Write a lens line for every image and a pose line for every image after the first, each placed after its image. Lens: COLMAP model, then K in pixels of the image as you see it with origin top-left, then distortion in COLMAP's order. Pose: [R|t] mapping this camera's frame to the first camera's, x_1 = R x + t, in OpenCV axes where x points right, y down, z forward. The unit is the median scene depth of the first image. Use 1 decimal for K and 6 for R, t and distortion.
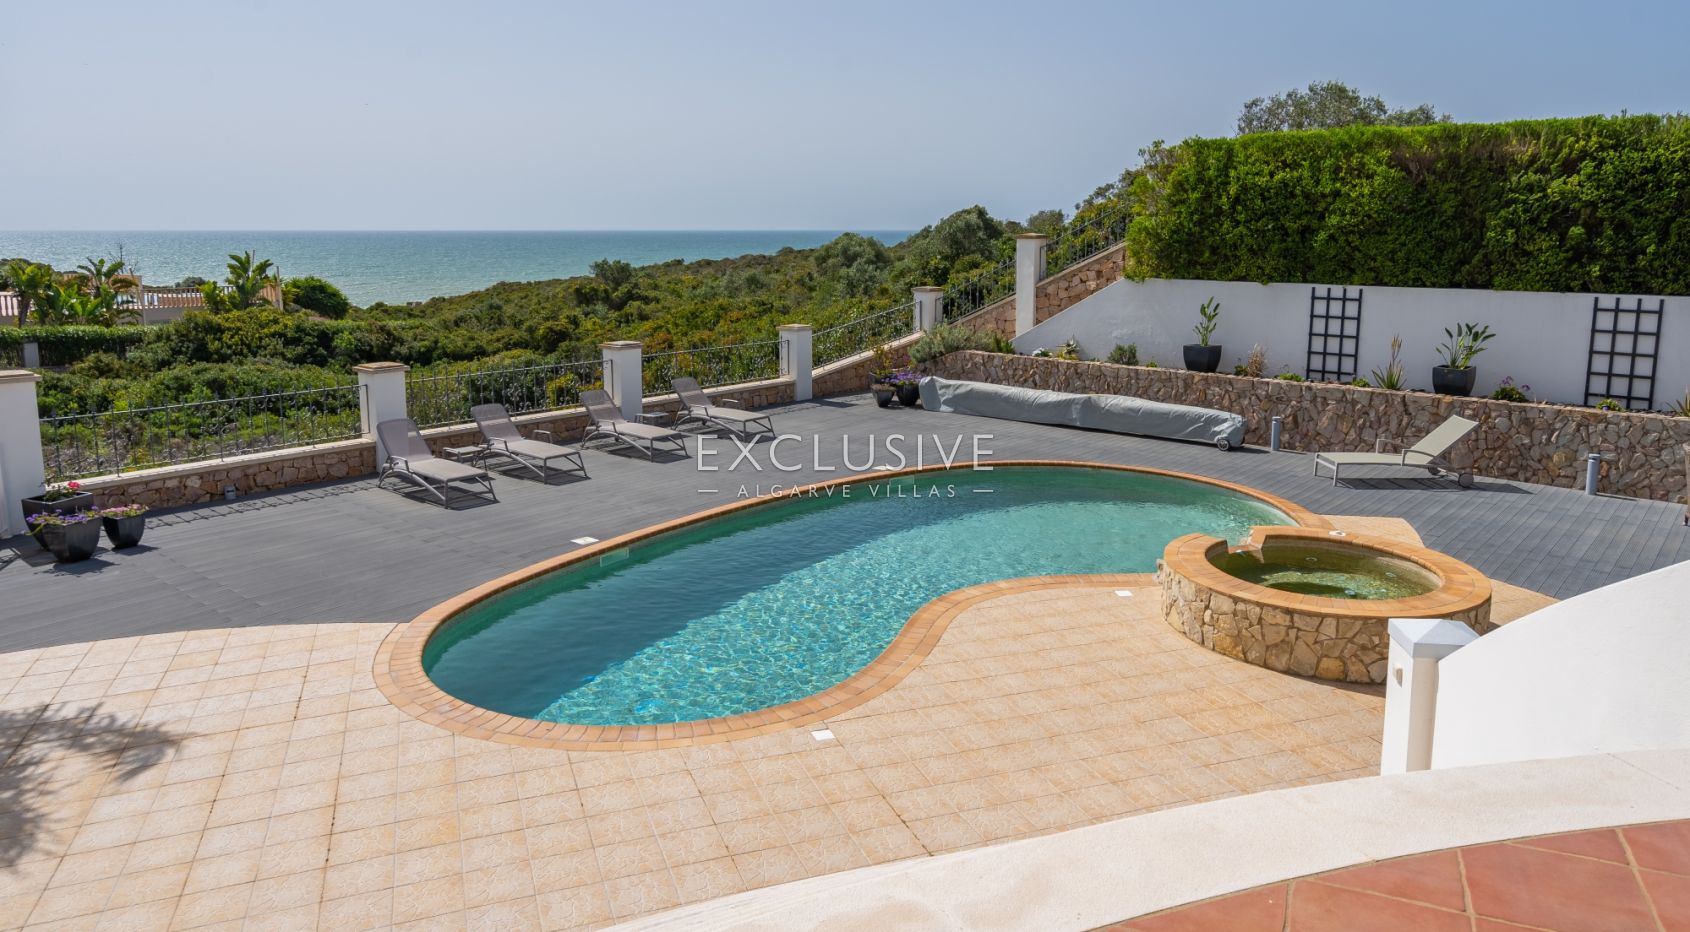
lens RADIAL K [[1077.6, 0, 848.3], [0, 1077.6, 405.2], [0, 0, 1]] dist [0.002261, -0.000706]
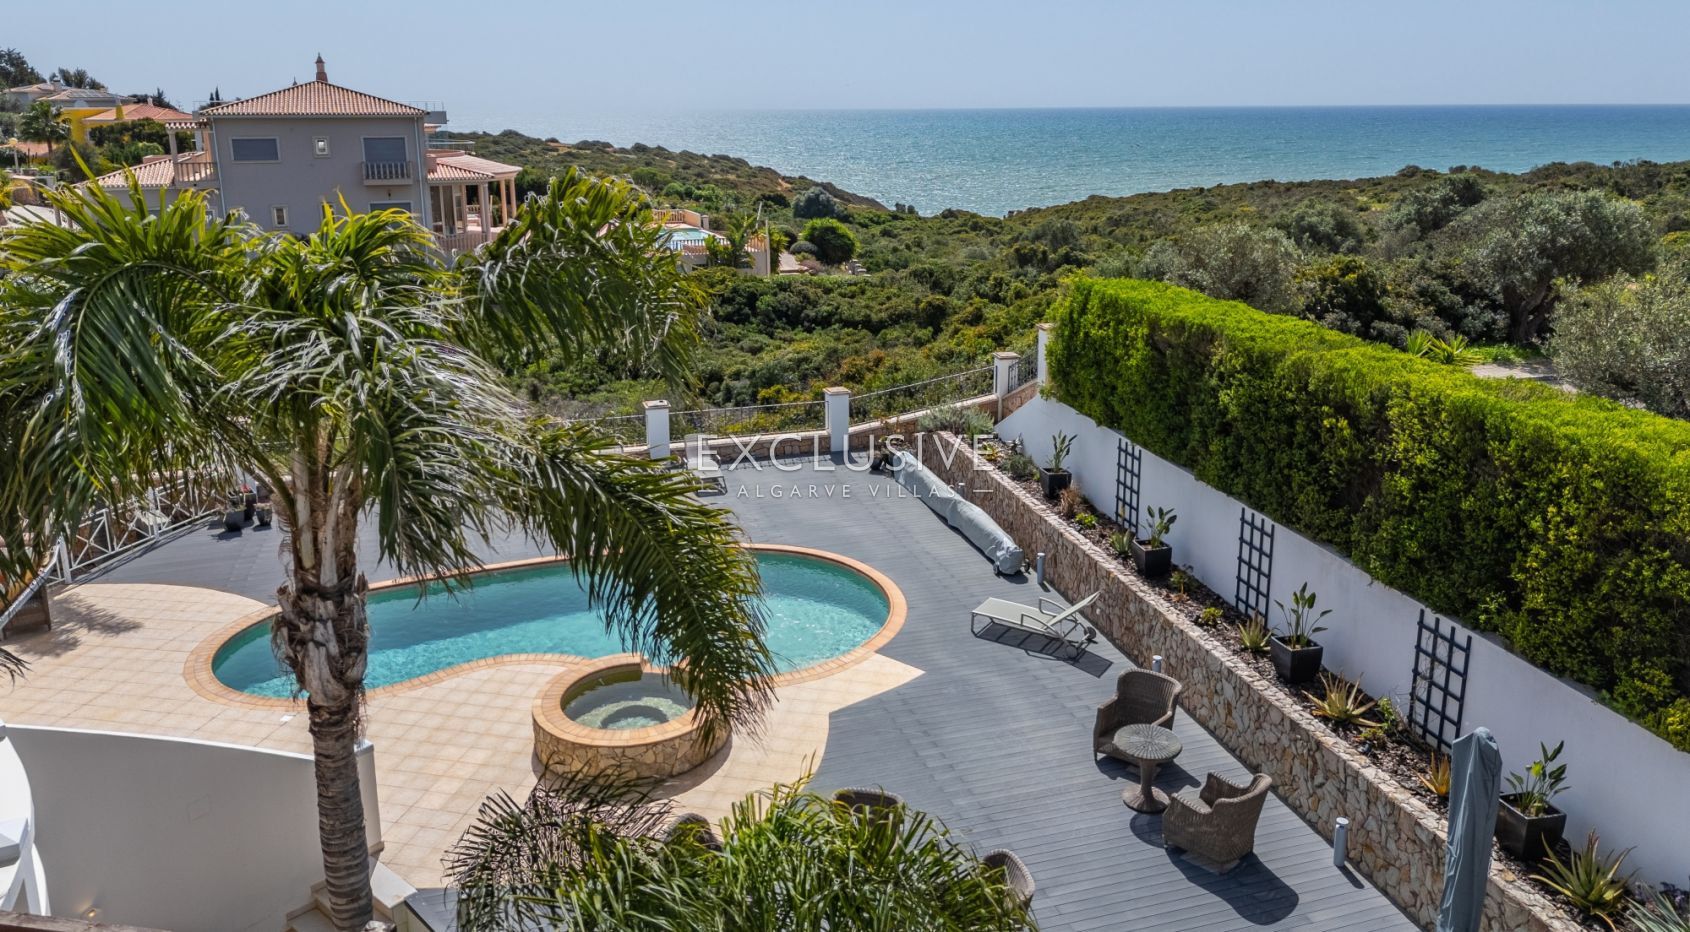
lens RADIAL K [[1190.8, 0, 849.1], [0, 1190.8, 399.1], [0, 0, 1]] dist [0.027745, -0.003490]
pose [[0.835894, 0.122590, -0.535026, 0.335392], [-0.079839, 0.991529, 0.102452, -0.099639], [0.543054, -0.042923, 0.838600, -0.054181]]
